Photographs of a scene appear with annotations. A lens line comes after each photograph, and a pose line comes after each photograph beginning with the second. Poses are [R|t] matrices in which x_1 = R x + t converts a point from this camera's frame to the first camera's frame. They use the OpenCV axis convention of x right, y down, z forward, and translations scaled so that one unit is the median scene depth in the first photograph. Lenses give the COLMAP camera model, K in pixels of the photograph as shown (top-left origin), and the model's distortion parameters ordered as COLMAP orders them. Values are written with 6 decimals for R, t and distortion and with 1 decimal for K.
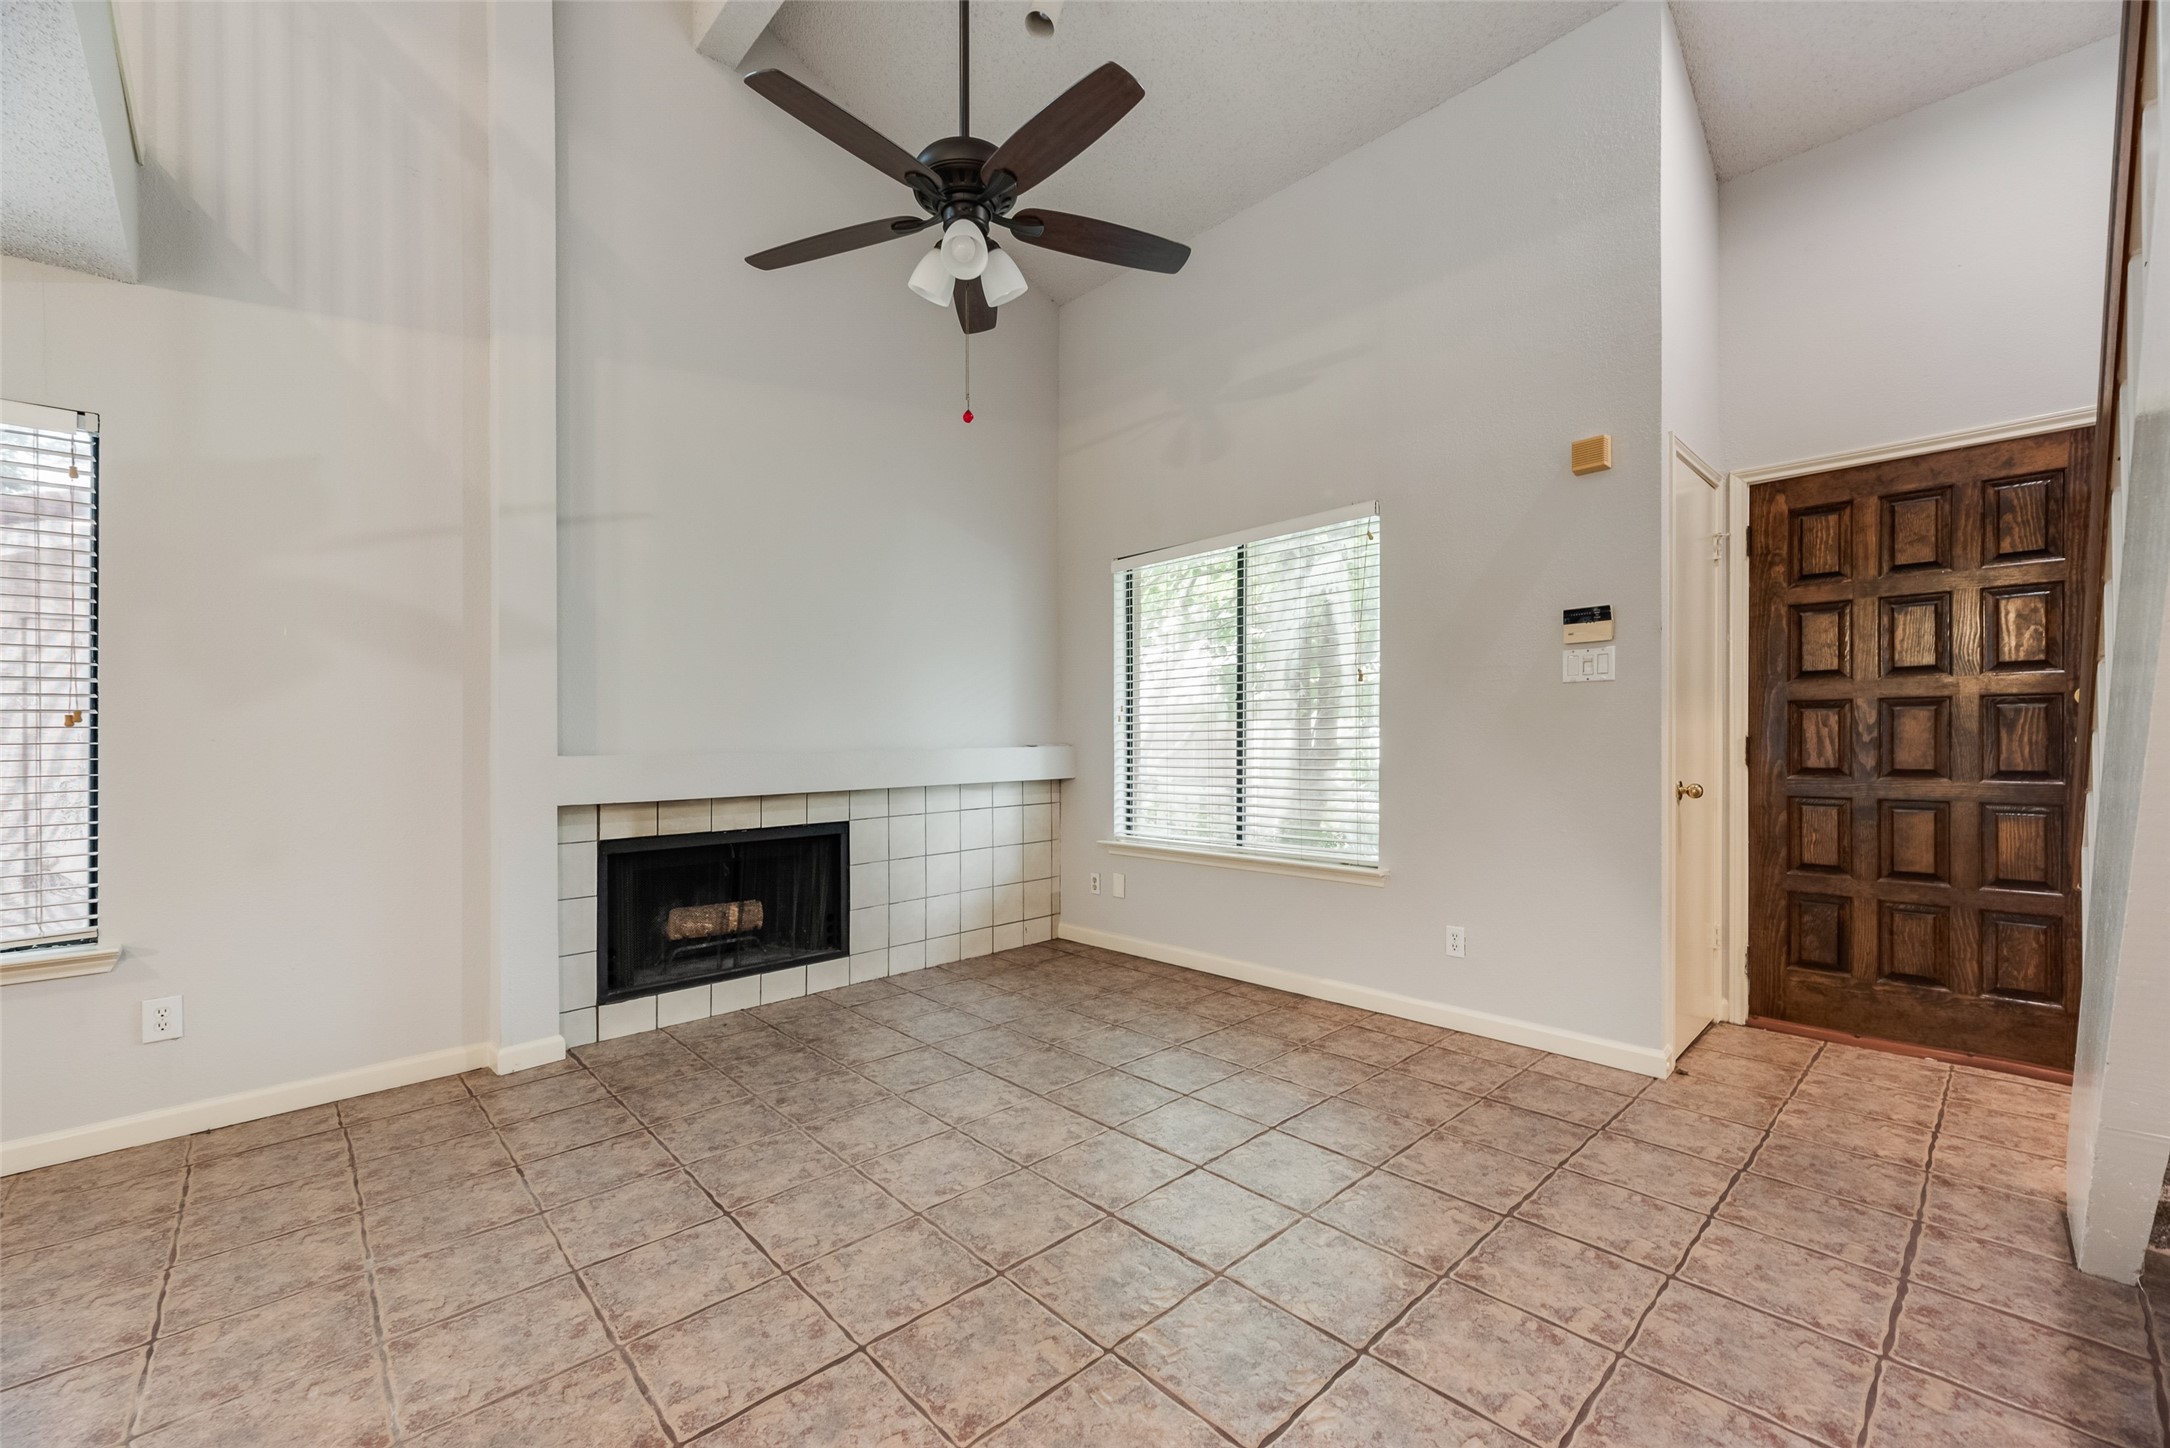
lens RADIAL K [[882.5, 0, 1088.8], [0, 882.5, 722.9], [0, 0, 1]] dist [-0.000041, 0.000372]
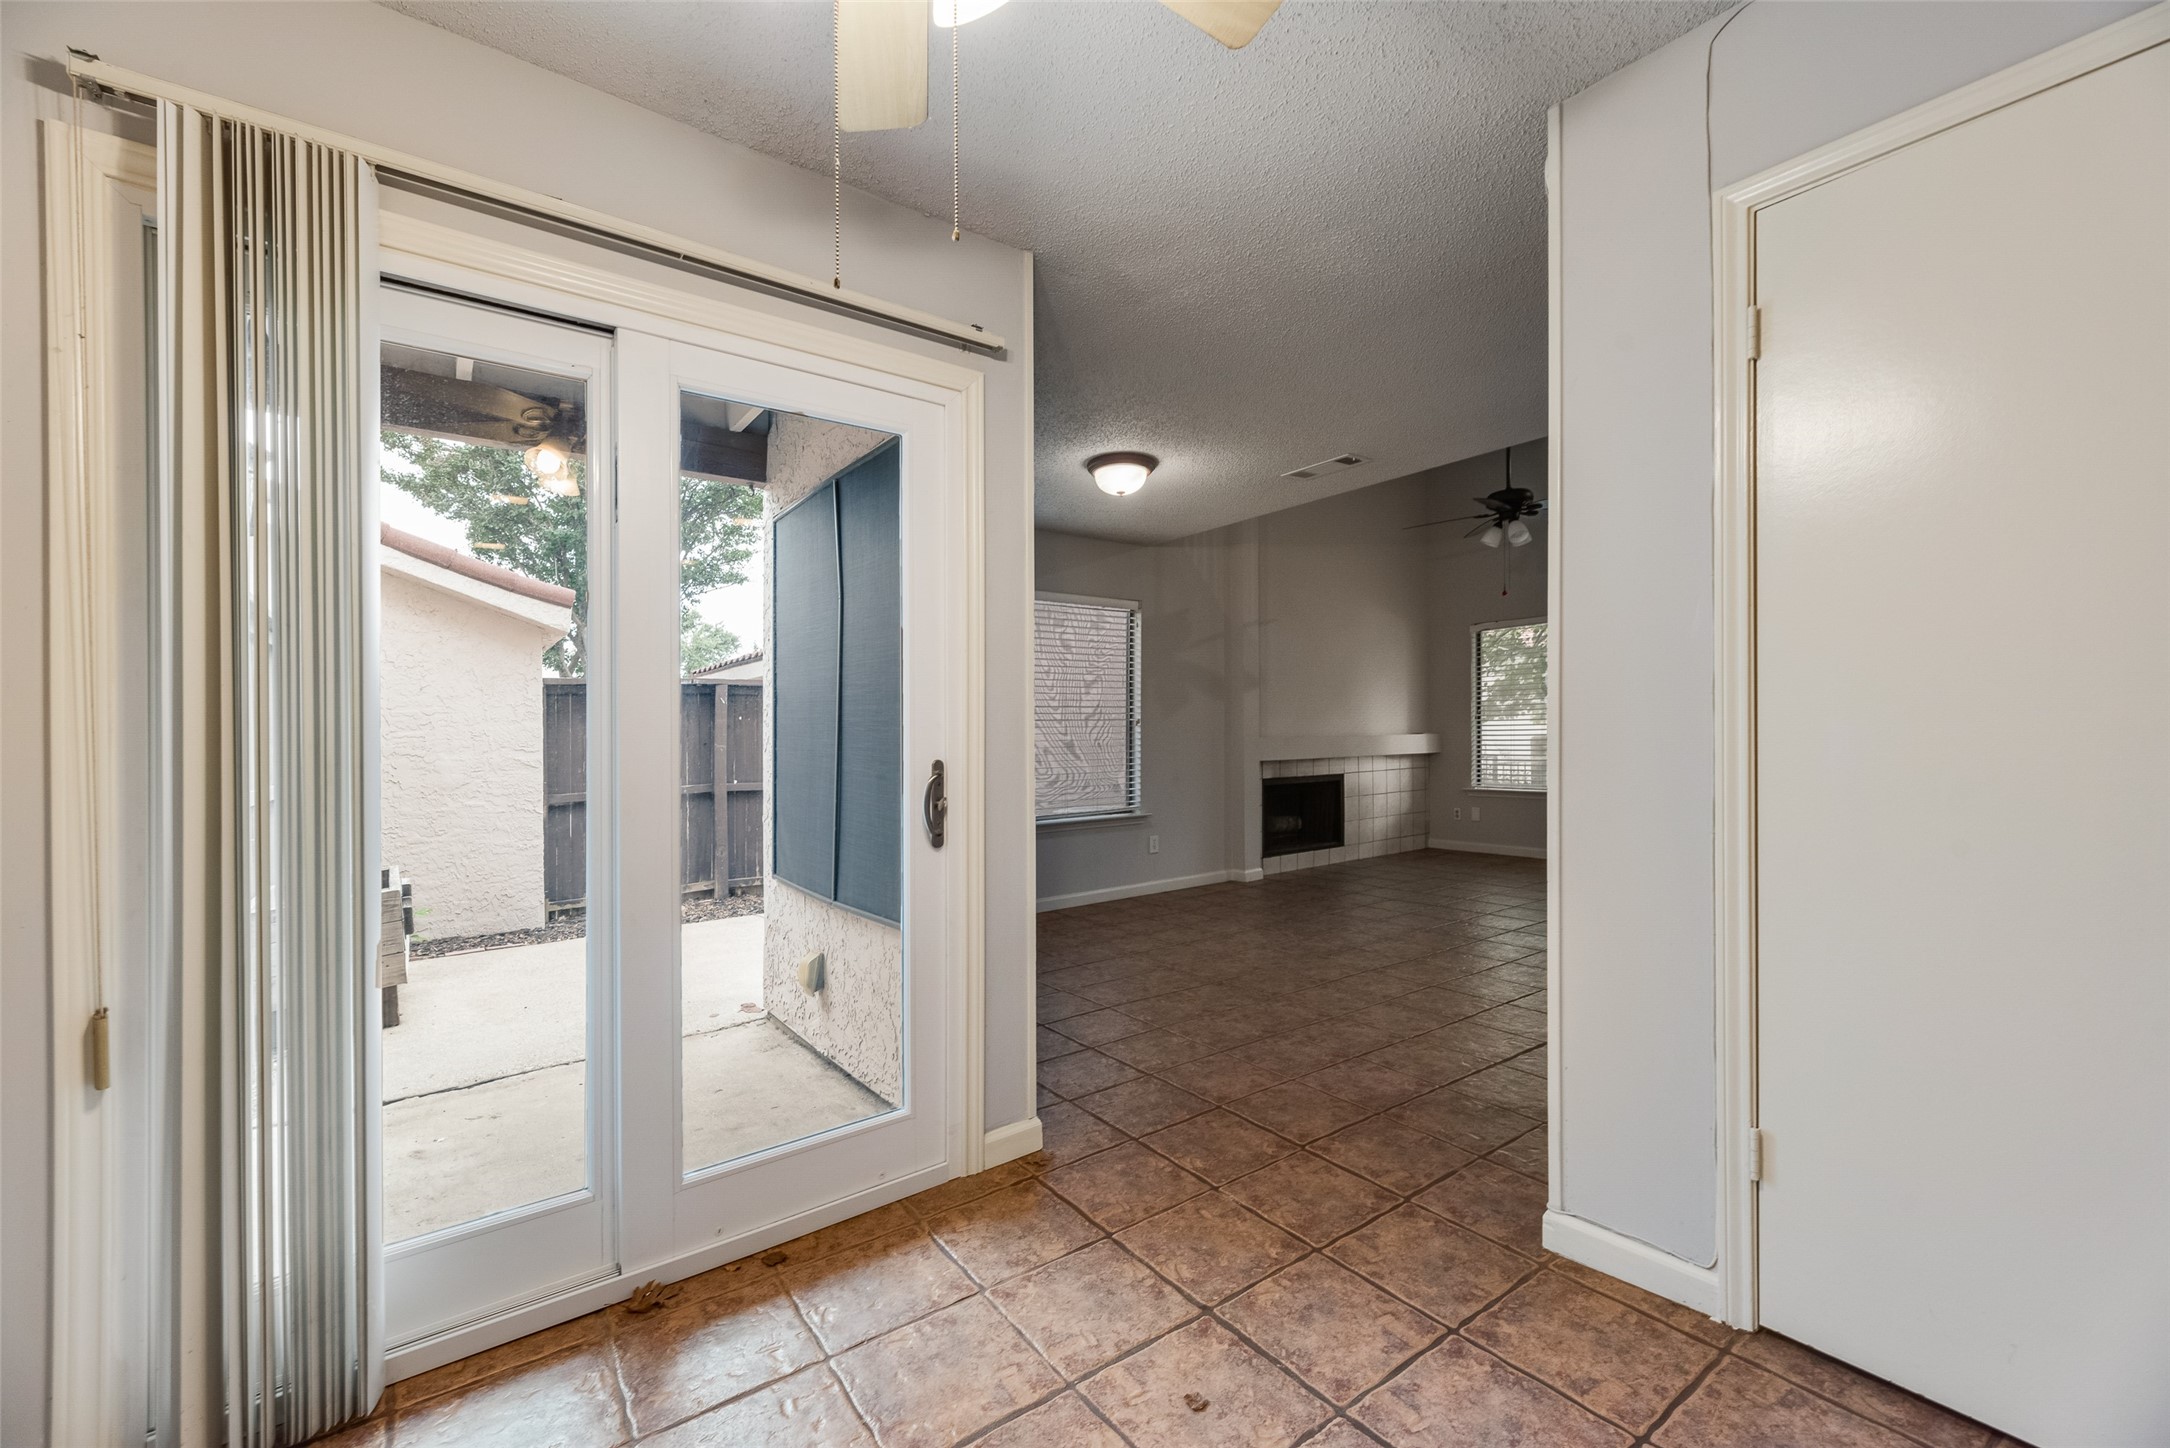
lens RADIAL K [[870.2, 0, 1090.3], [0, 870.2, 756.8], [0, 0, 1]] dist [-0.034877, -0.000117]
pose [[0.992755, 0.002499, -0.120129, -0.804834], [0.003244, 0.998862, 0.047586, -0.019084], [0.120112, -0.047631, 0.991617, -1.209049]]
